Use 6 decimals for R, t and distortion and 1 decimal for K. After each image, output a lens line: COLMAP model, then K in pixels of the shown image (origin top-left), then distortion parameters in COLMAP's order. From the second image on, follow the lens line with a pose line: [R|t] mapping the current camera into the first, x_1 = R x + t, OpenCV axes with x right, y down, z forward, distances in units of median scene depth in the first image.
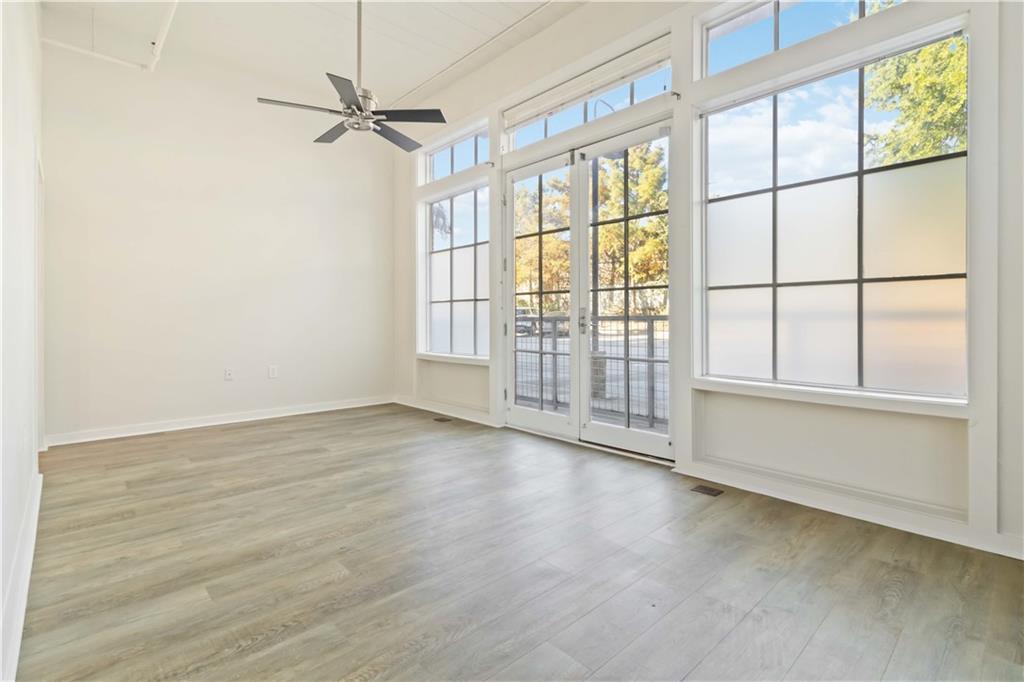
lens RADIAL K [[480.4, 0, 502.3], [0, 480.4, 323.3], [0, 0, 1]] dist [0.018425, 0.002145]
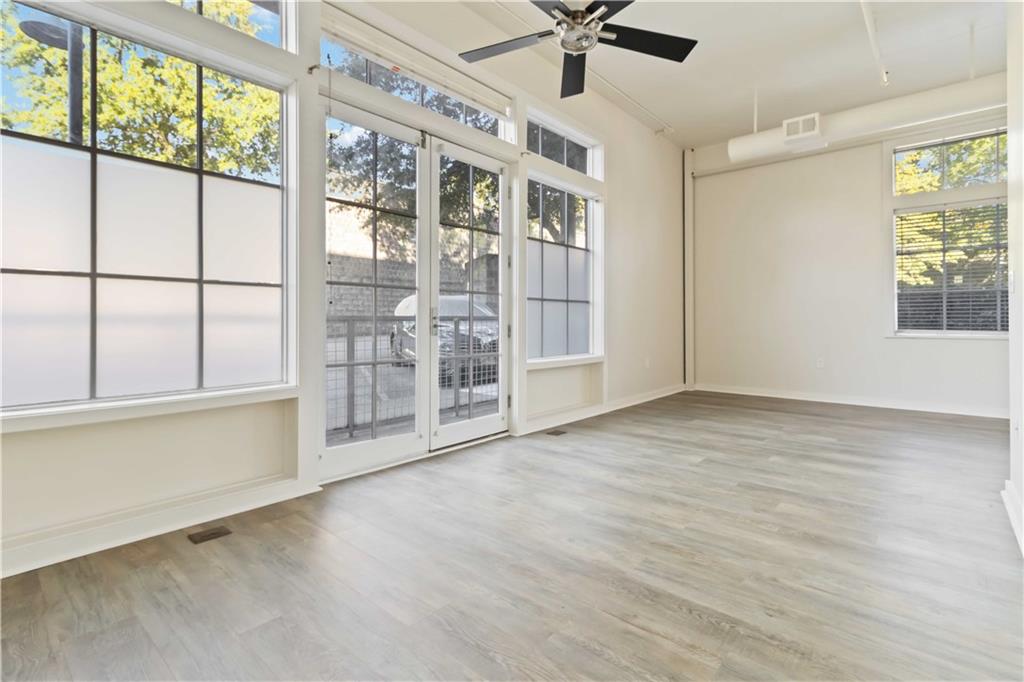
lens RADIAL K [[480.4, 0, 537.1], [0, 480.4, 321.1], [0, 0, 1]] dist [0.018425, 0.002145]
pose [[-0.144270, -0.002683, 0.989535, -0.909411], [0.006949, 0.999969, 0.003724, -0.008974], [-0.989514, 0.007414, -0.144247, 1.082394]]
